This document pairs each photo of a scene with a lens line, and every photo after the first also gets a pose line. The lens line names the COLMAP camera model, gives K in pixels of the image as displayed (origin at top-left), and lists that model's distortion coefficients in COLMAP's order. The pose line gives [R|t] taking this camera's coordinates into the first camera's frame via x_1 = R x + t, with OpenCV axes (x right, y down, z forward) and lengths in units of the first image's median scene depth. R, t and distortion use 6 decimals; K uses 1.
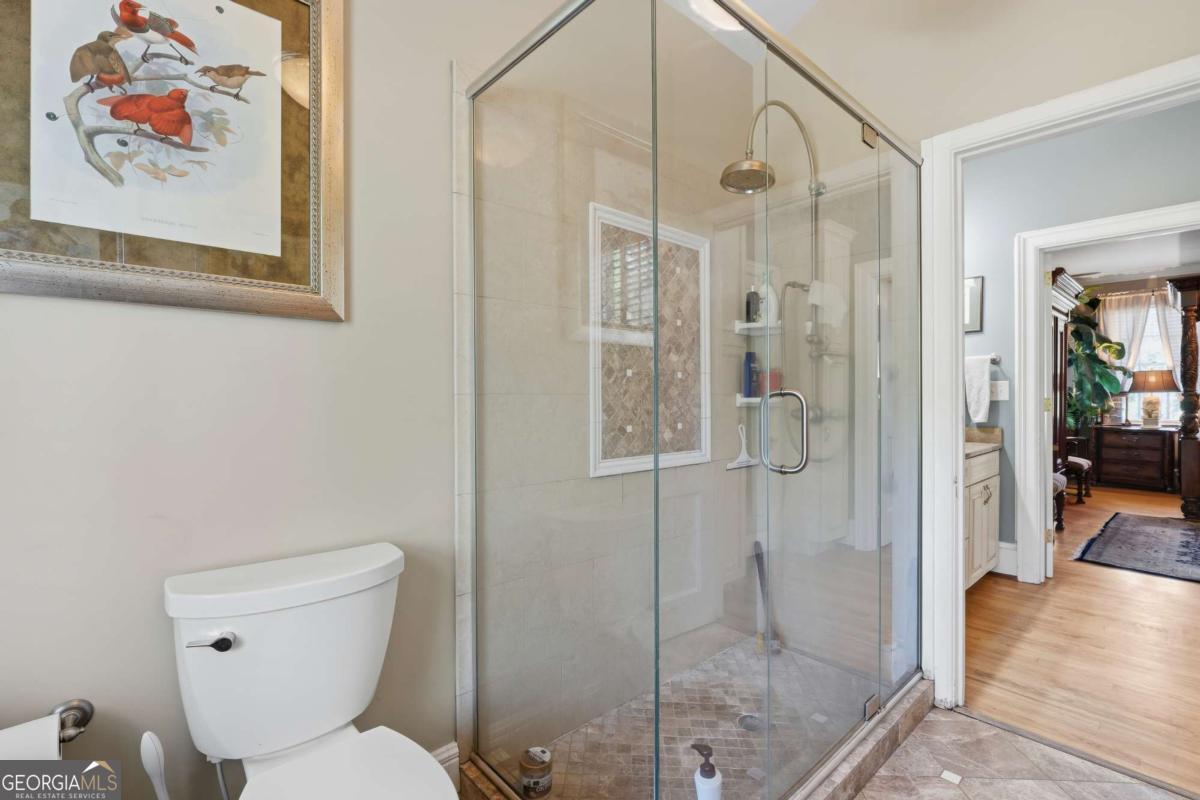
lens RADIAL K [[541.0, 0, 591.3], [0, 541.0, 402.9], [0, 0, 1]] dist [-0.011174, 0.001852]
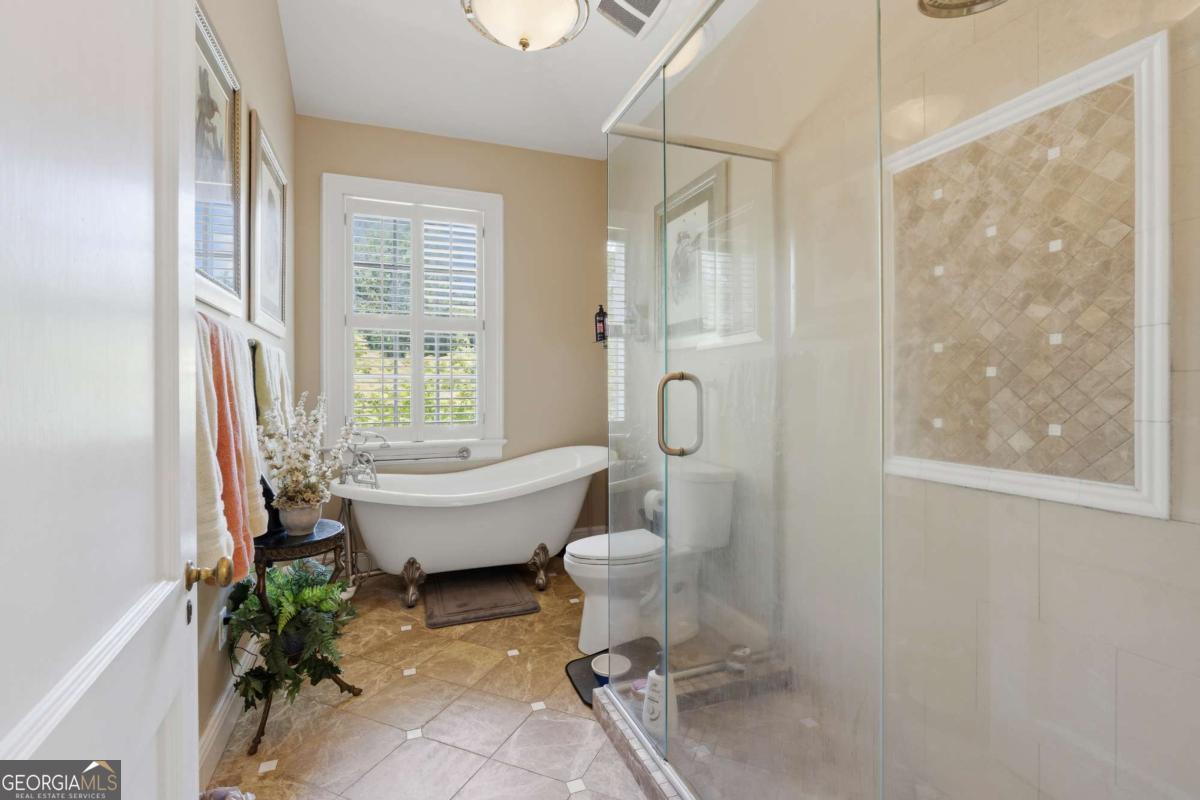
lens RADIAL K [[541.0, 0, 596.8], [0, 541.0, 390.6], [0, 0, 1]] dist [-0.011174, 0.001852]
pose [[-0.342996, 0.003230, -0.939331, 0.855804], [-0.006452, 0.999962, 0.005794, 0.001904], [0.939315, 0.008048, -0.342962, 0.750761]]
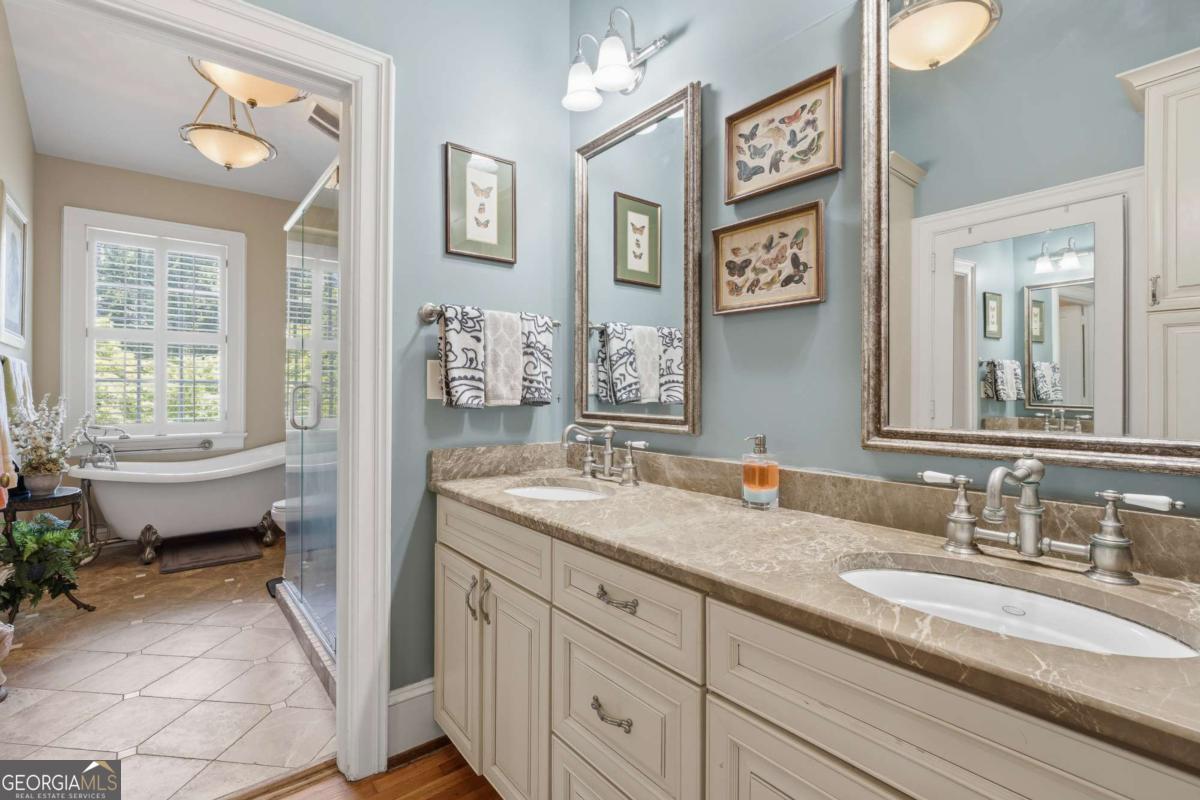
lens RADIAL K [[541.0, 0, 591.0], [0, 541.0, 392.3], [0, 0, 1]] dist [-0.011174, 0.001852]
pose [[-0.039394, 0.000137, -0.999224, 1.895760], [-0.013948, 0.999902, 0.000687, -0.020061], [0.999126, 0.013965, -0.039388, 1.849706]]
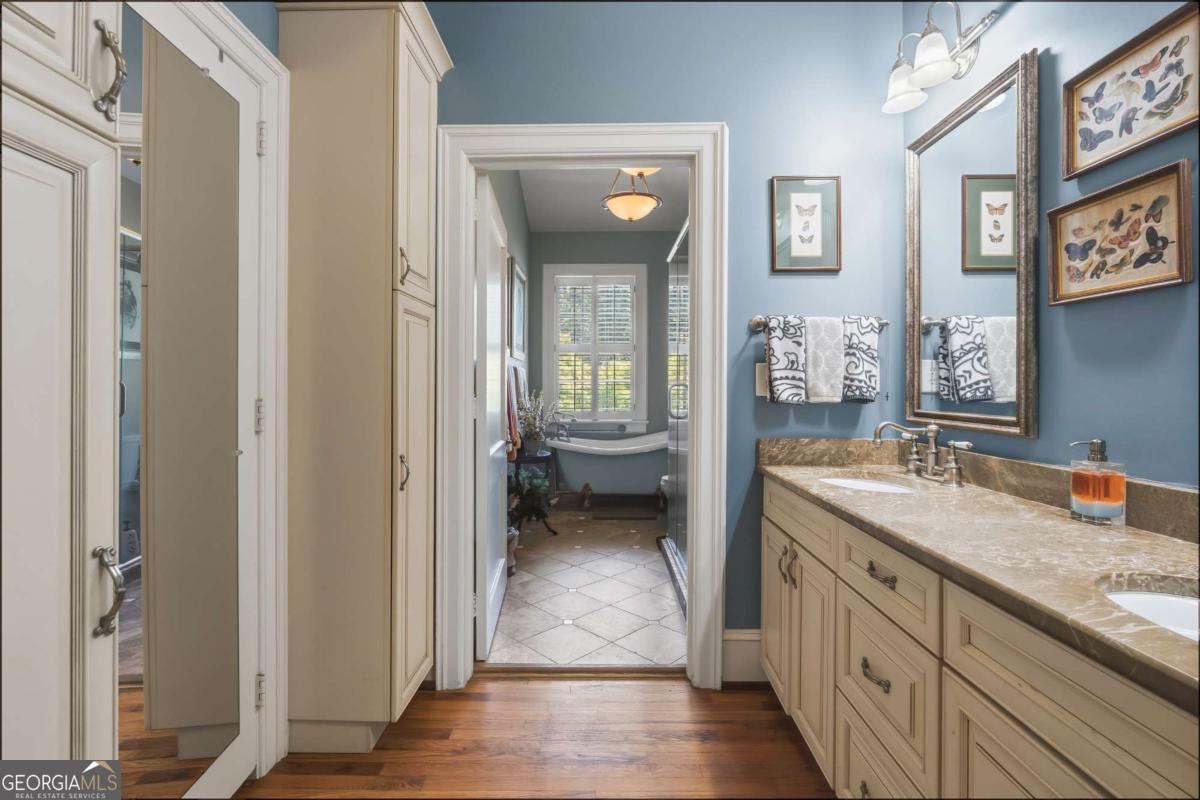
lens RADIAL K [[541.0, 0, 595.4], [0, 541.0, 389.8], [0, 0, 1]] dist [-0.011174, 0.001852]
pose [[-0.665962, 0.002251, -0.745982, 2.136078], [-0.010549, 0.999867, 0.012435, -0.031764], [0.745911, 0.016151, -0.665850, 2.164716]]
